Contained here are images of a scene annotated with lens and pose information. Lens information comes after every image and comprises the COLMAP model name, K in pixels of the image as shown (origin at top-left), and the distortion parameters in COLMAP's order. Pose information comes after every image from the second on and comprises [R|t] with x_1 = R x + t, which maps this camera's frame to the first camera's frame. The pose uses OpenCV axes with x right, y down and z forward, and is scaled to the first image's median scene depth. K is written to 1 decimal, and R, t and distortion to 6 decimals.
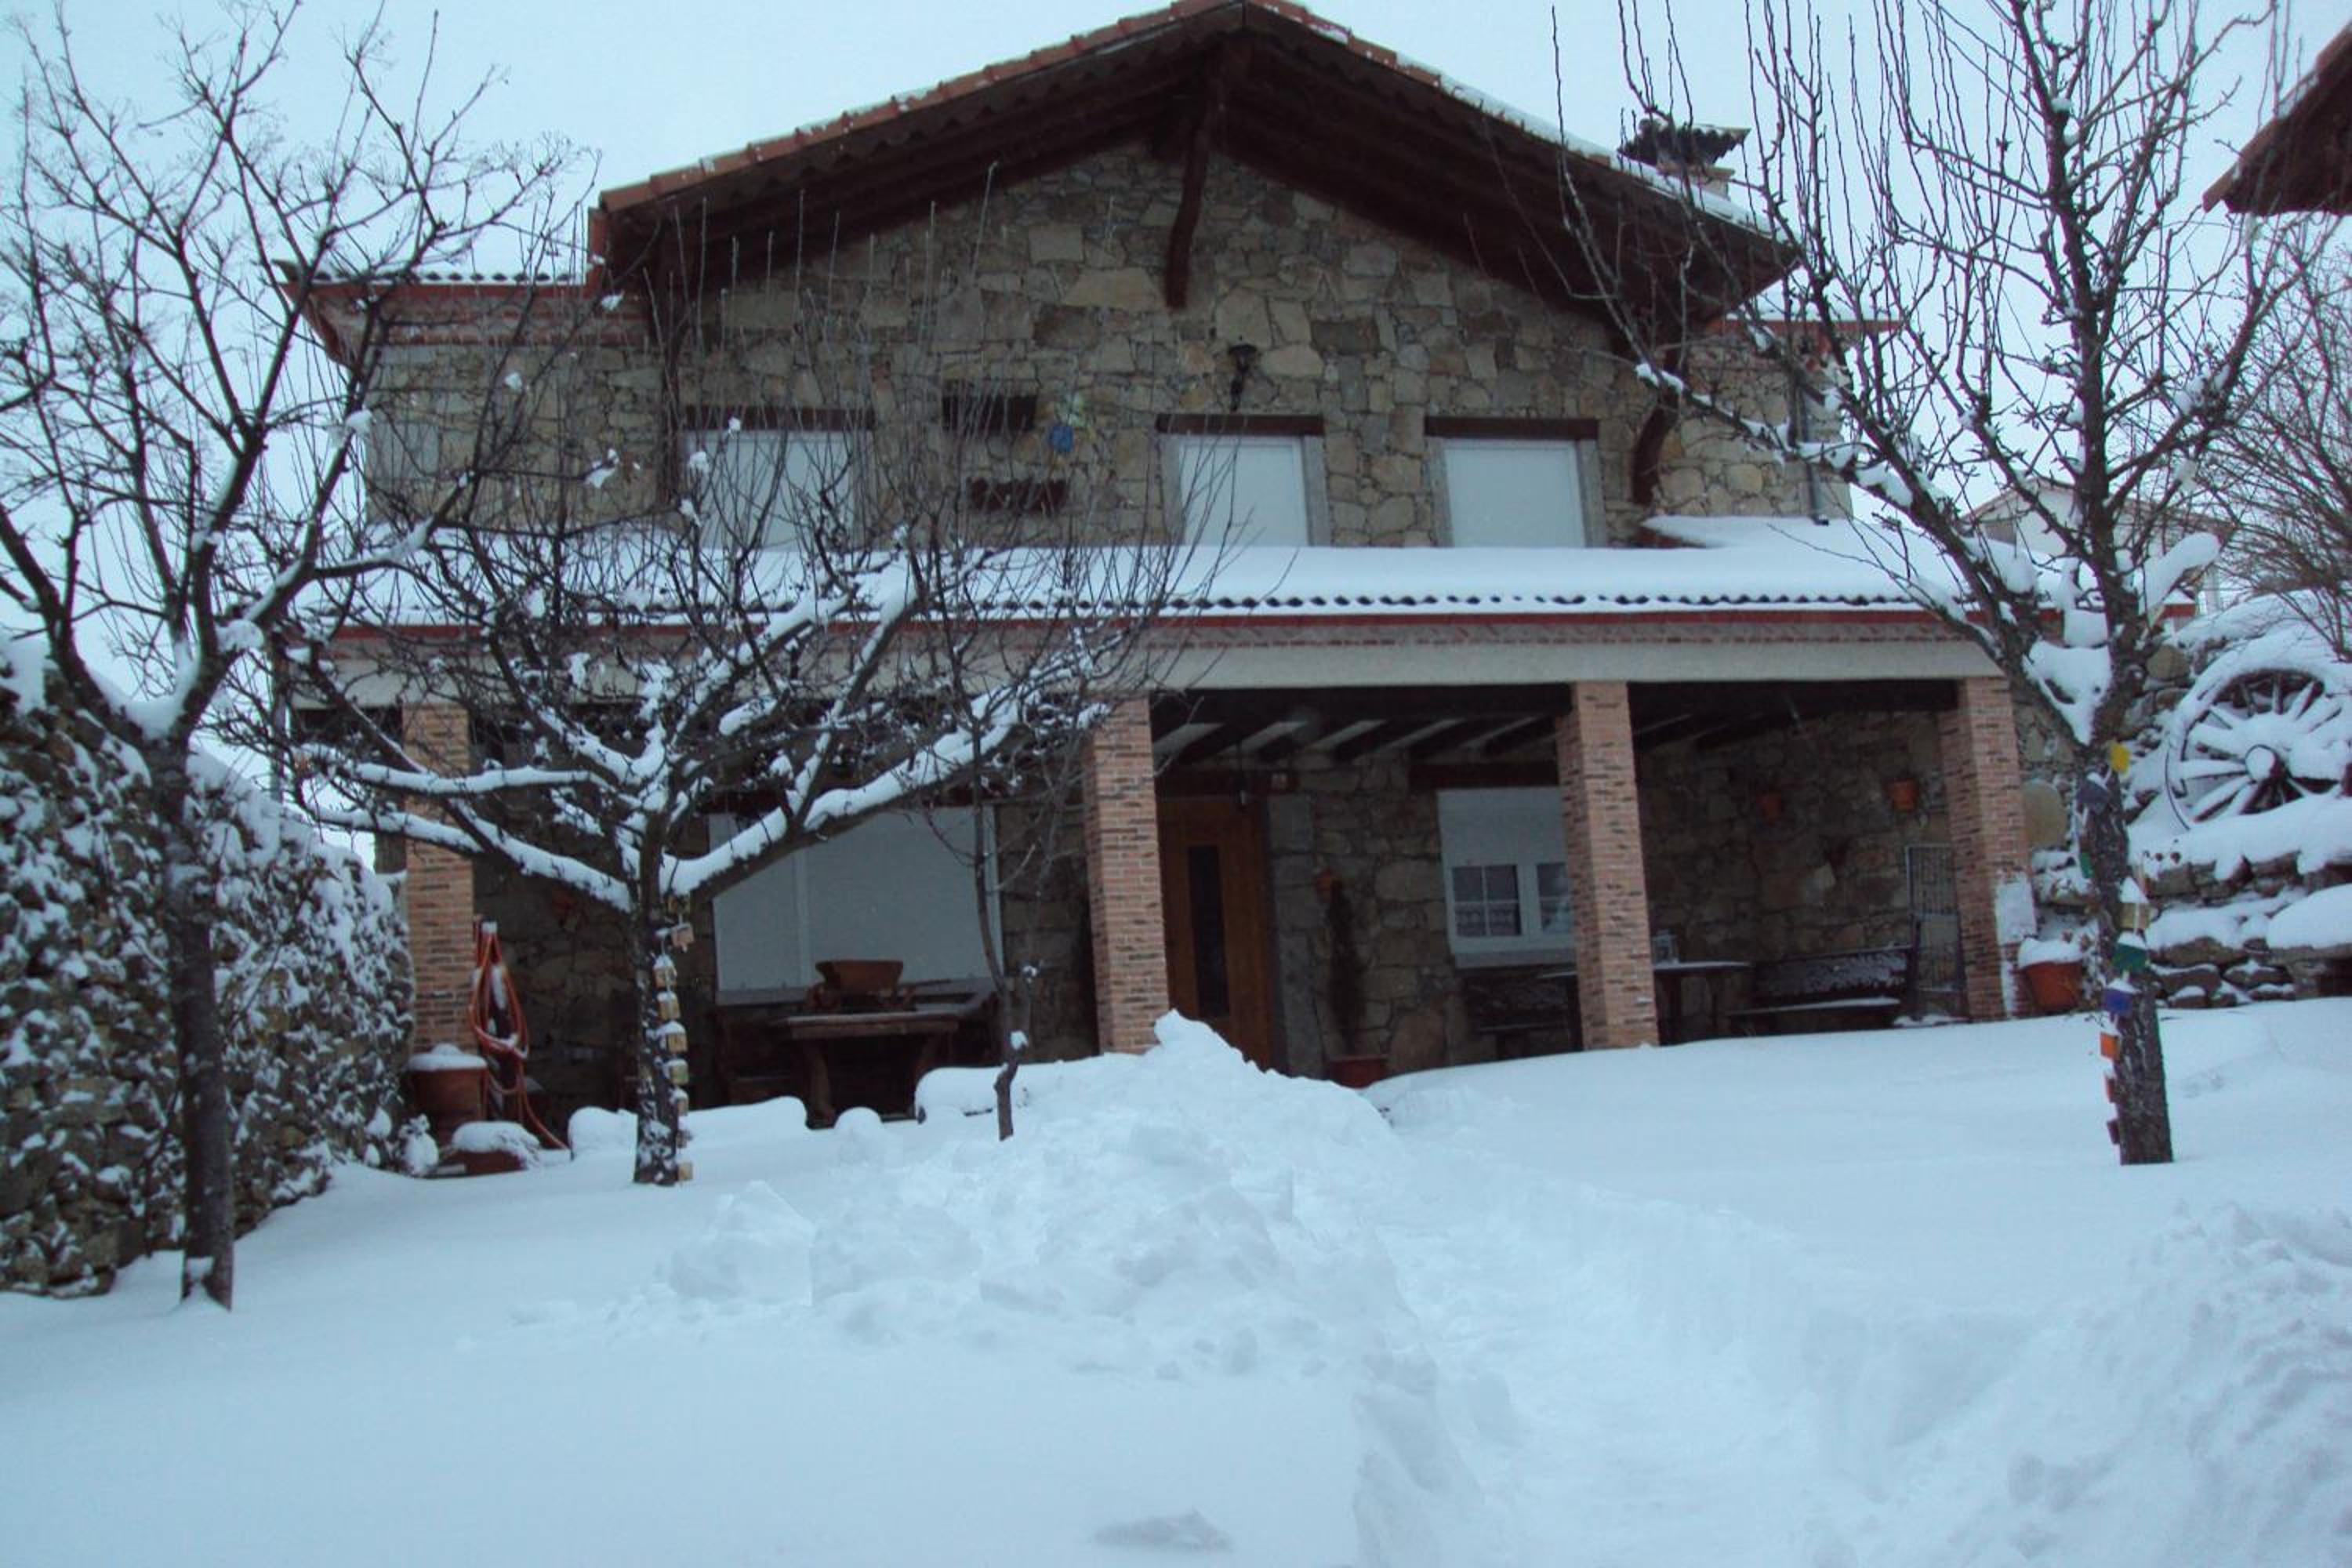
lens RADIAL K [[2488.0, 0, 1170.1], [0, 2488.0, 784.6], [0, 0, 1]] dist [-0.116878, 0.000000]
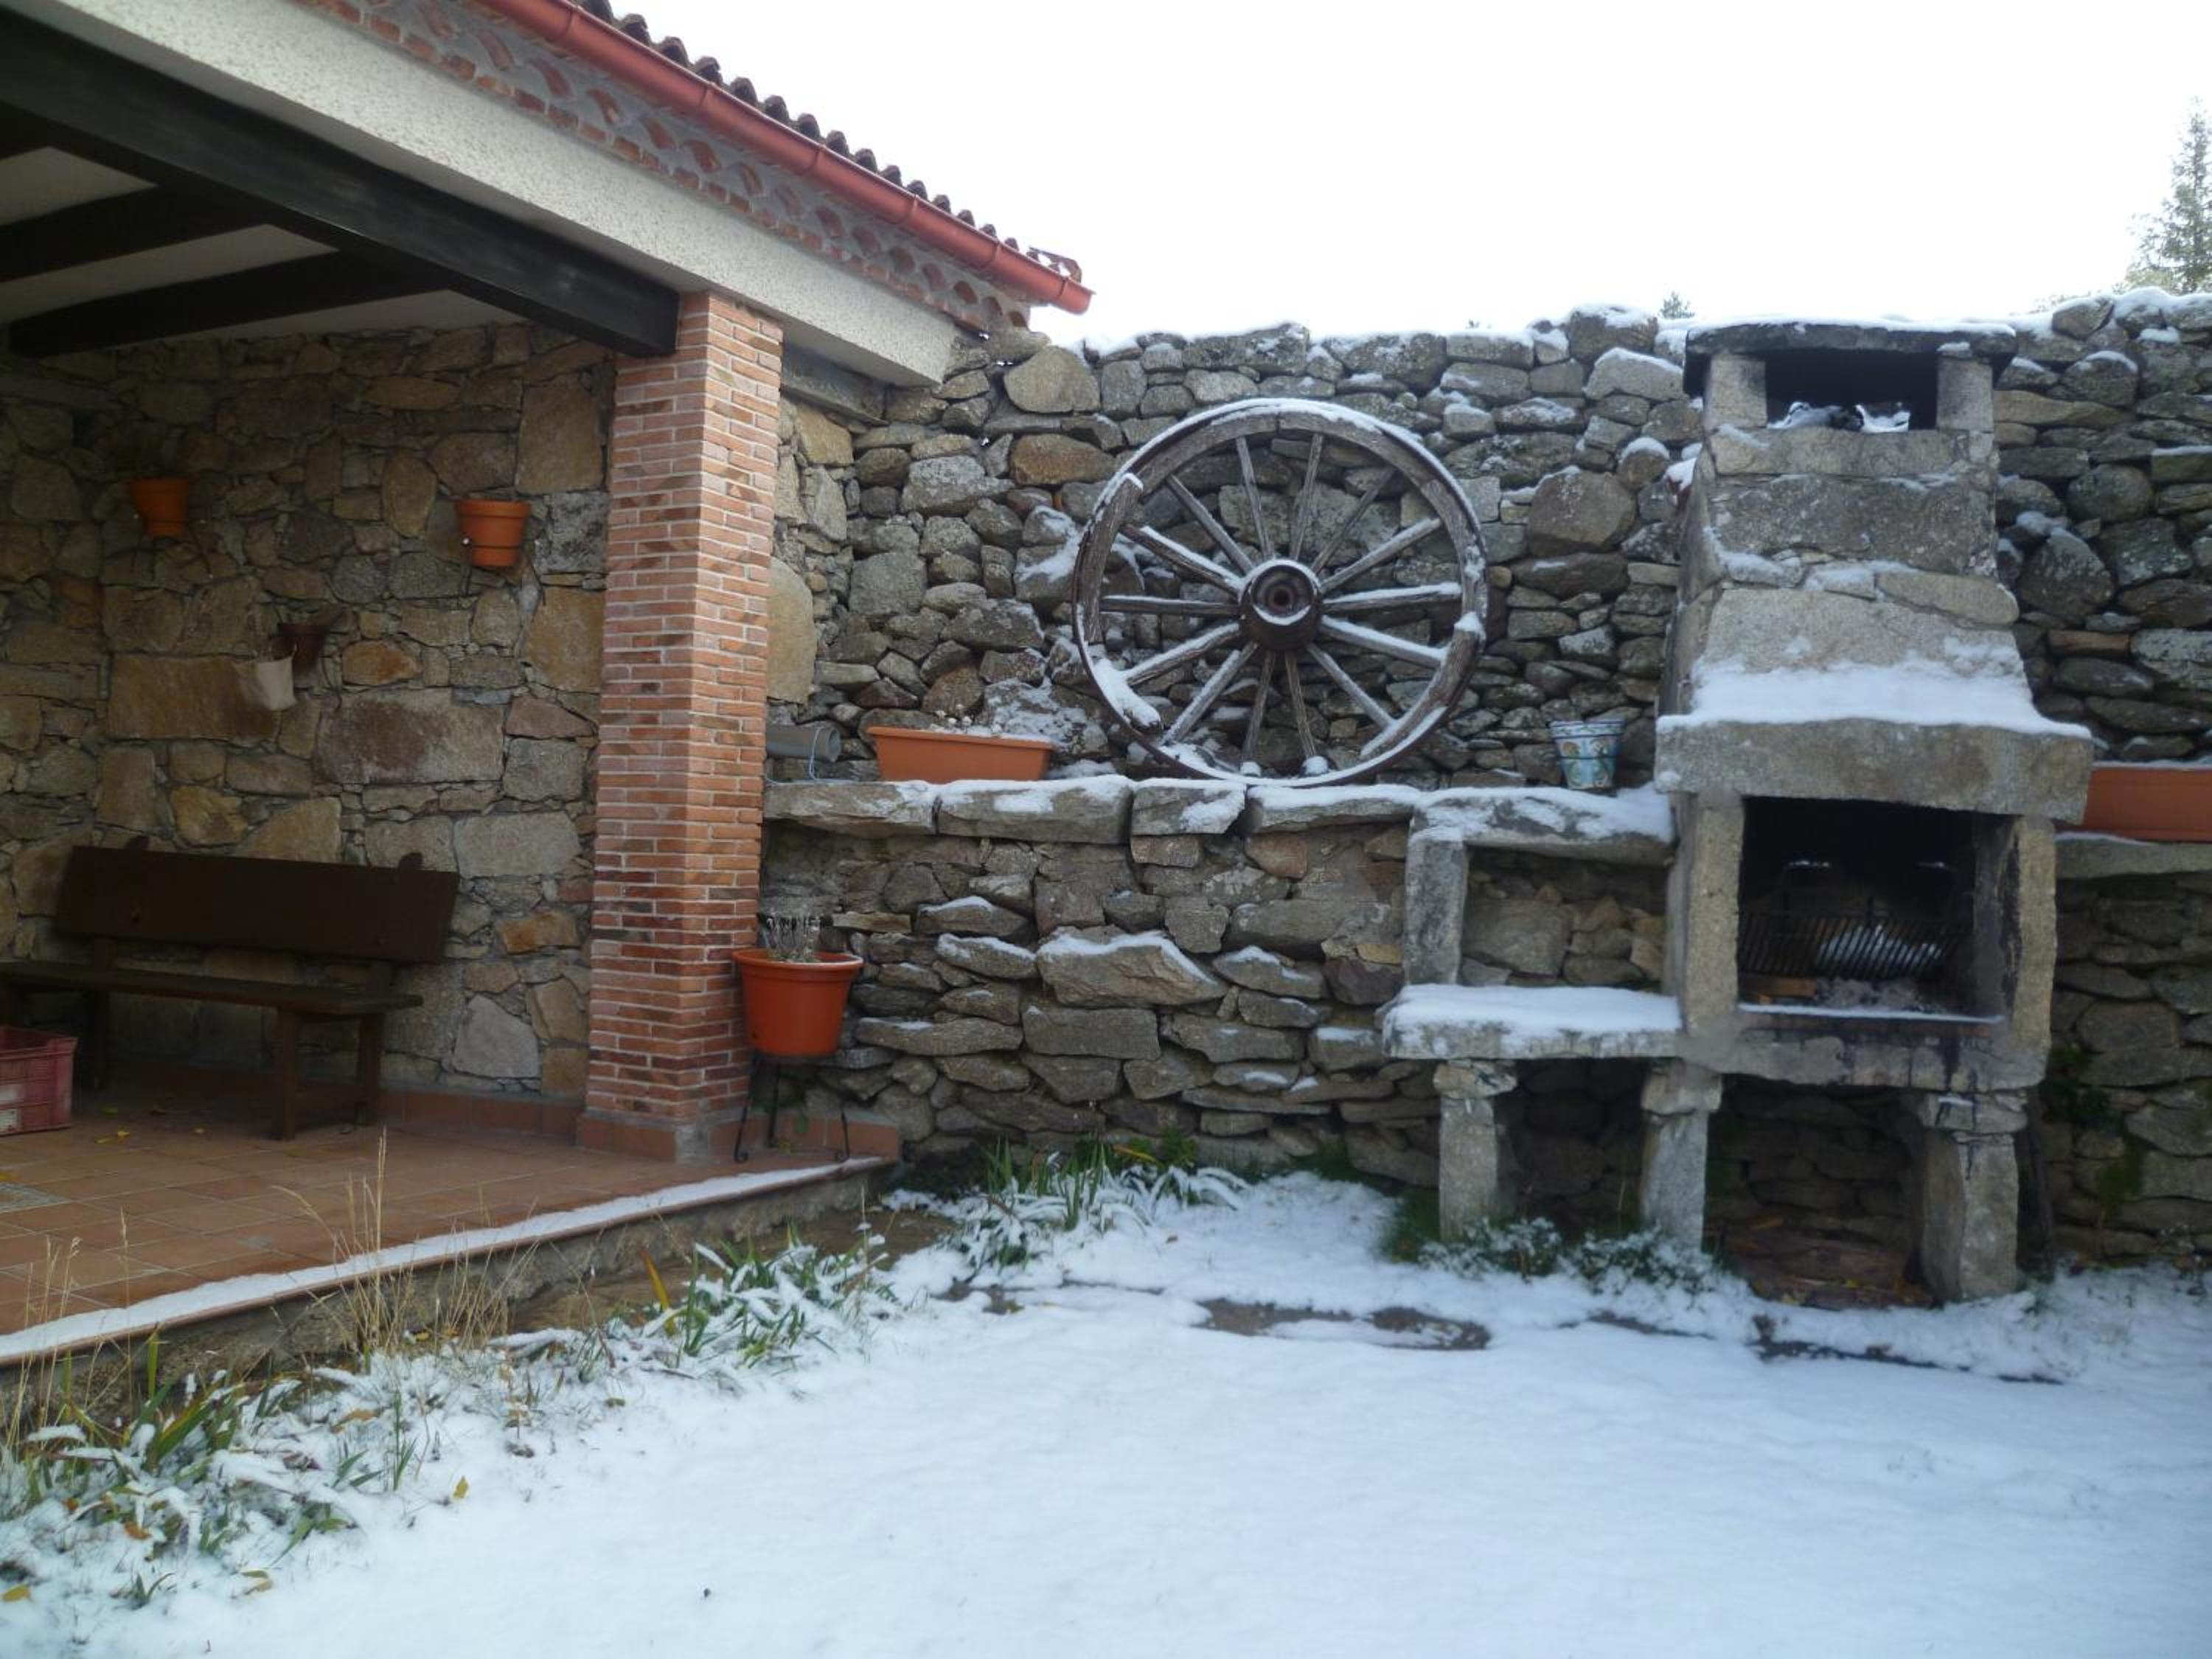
lens RADIAL K [[1833.5, 0, 1099.7], [0, 1833.5, 807.6], [0, 0, 1]] dist [-0.084074, 0.018854]
pose [[0.707507, 0.112298, 0.697727, 0.143299], [-0.170822, 0.985193, 0.014652, 0.028243], [-0.685751, -0.129554, 0.716214, 0.647122]]
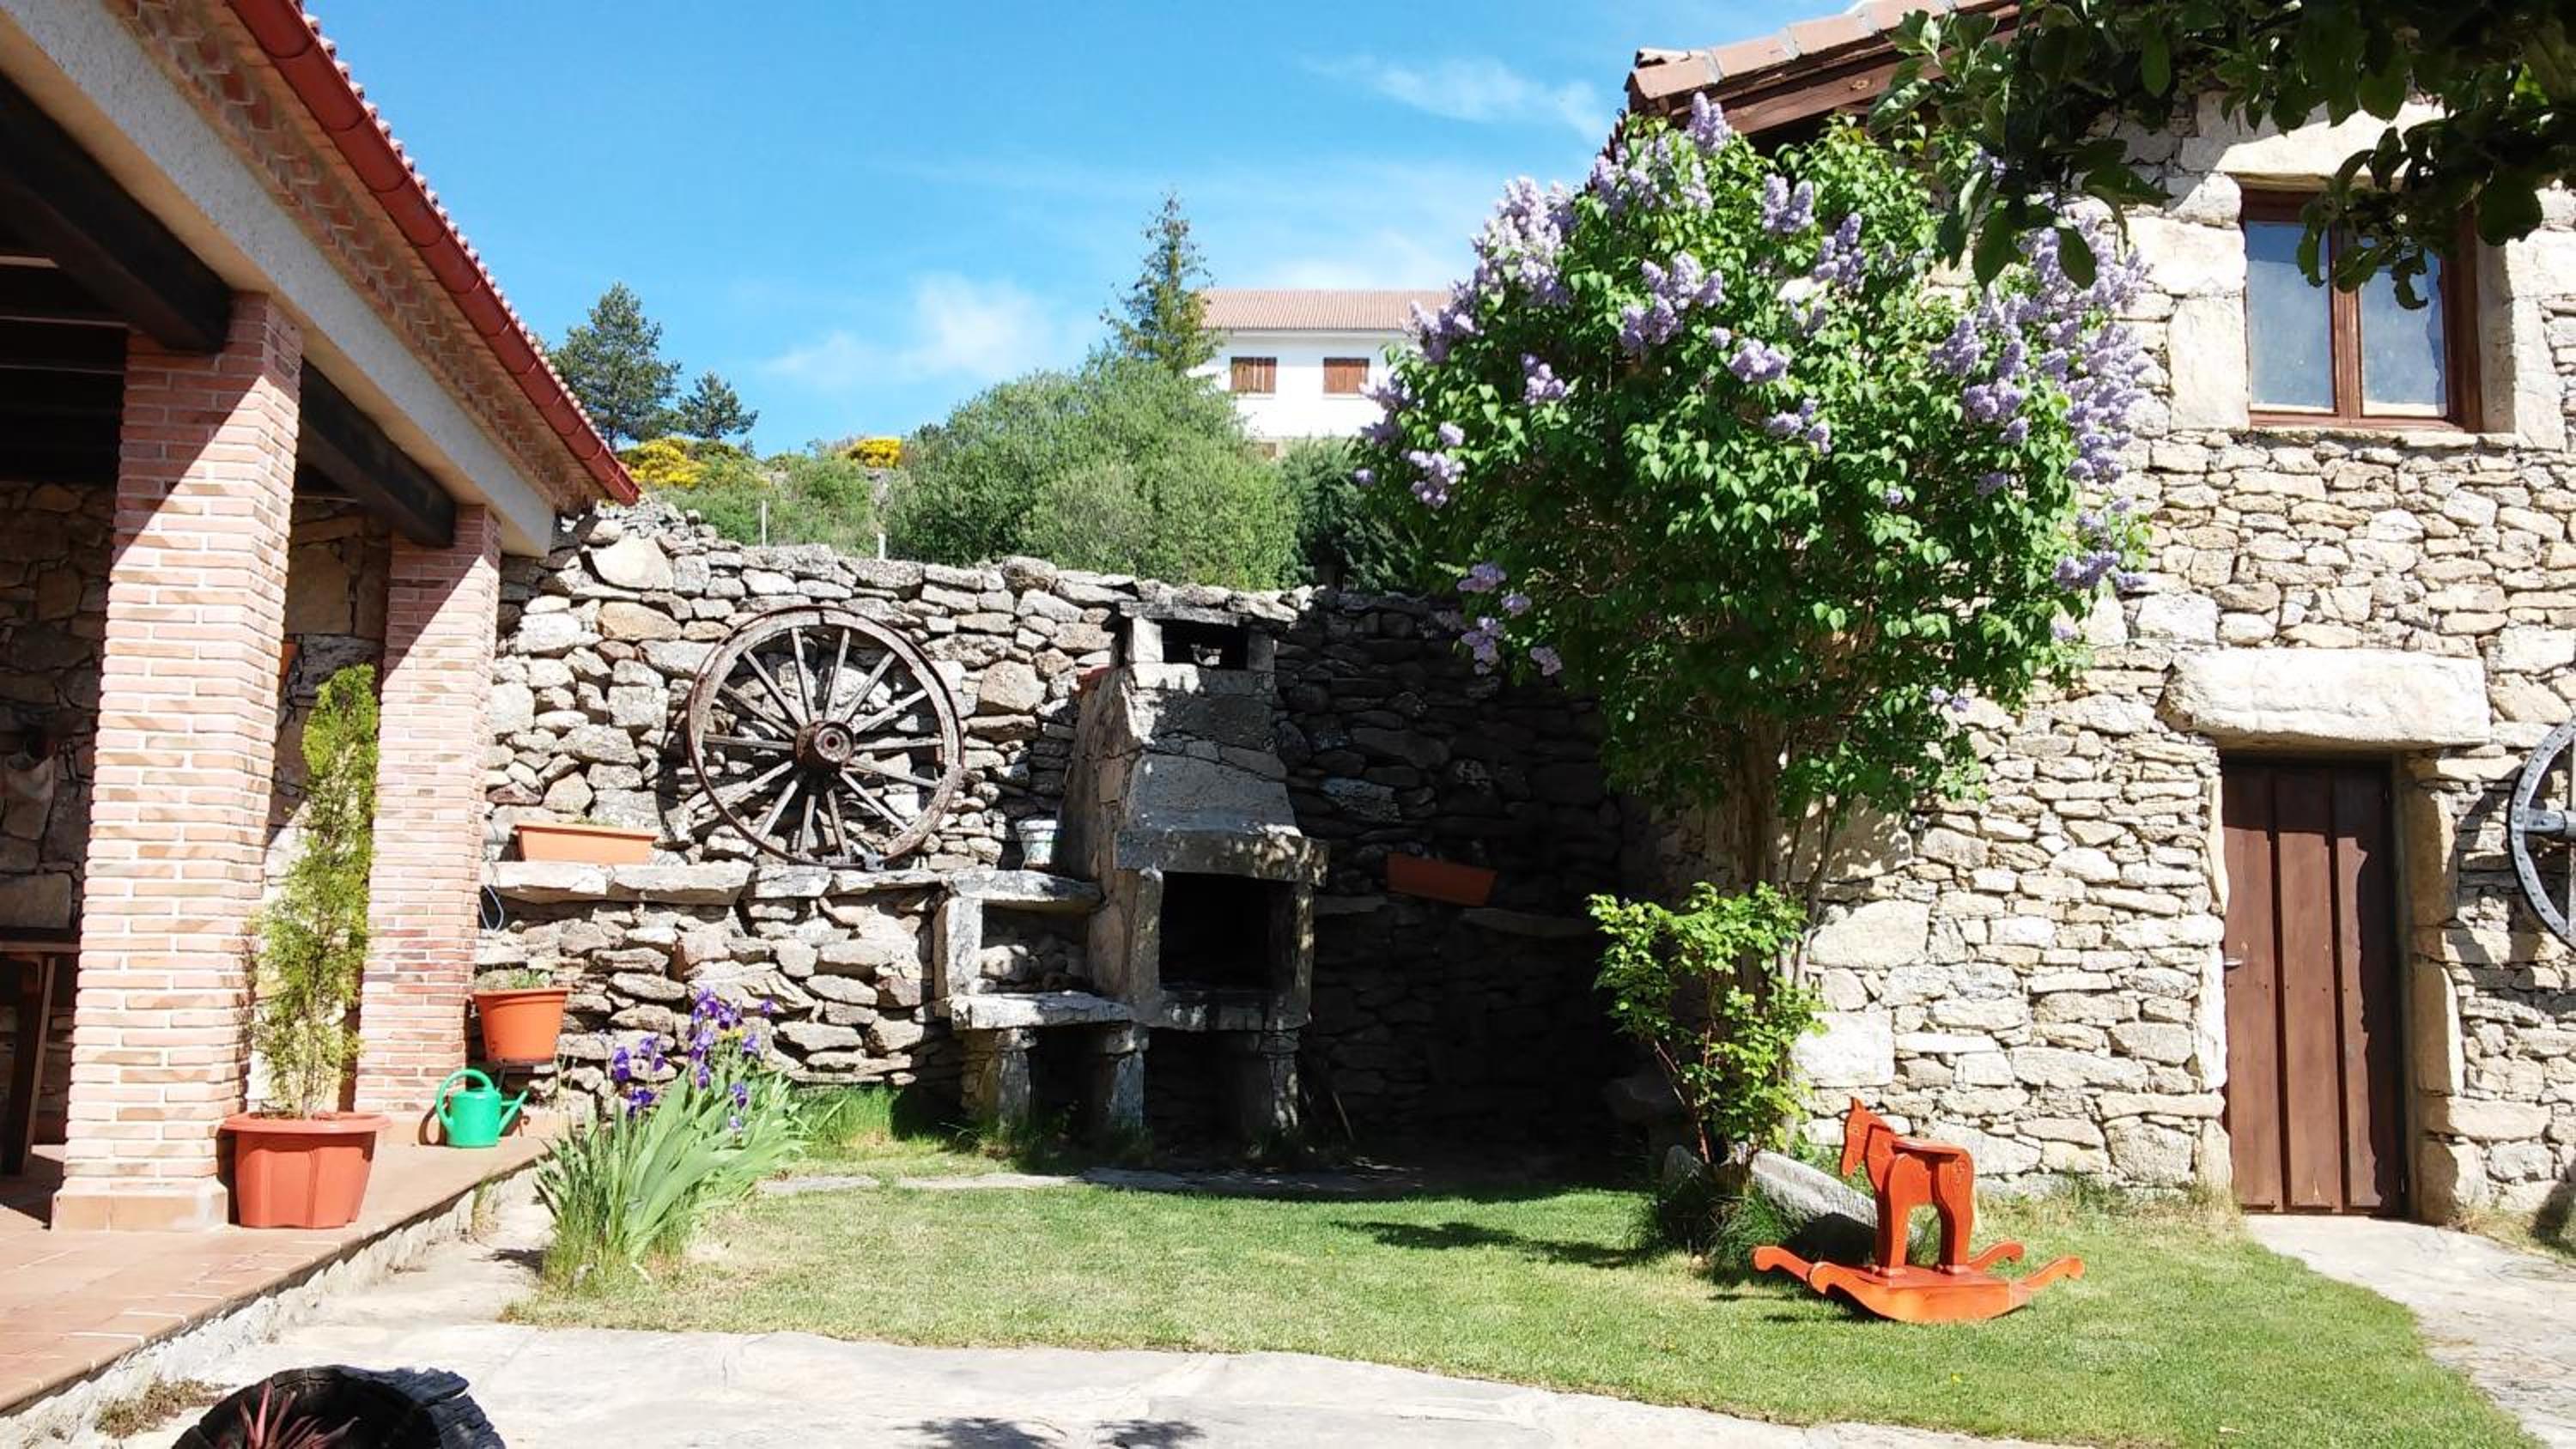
lens RADIAL K [[2247.8, 0, 1312.2], [0, 2247.8, 703.5], [0, 0, 1]] dist [0.082802, -0.122300]
pose [[0.146769, 0.185256, 0.971668, -0.155024], [-0.145327, 0.975685, -0.164071, 0.059375], [-0.978437, -0.117129, 0.170123, 0.638889]]
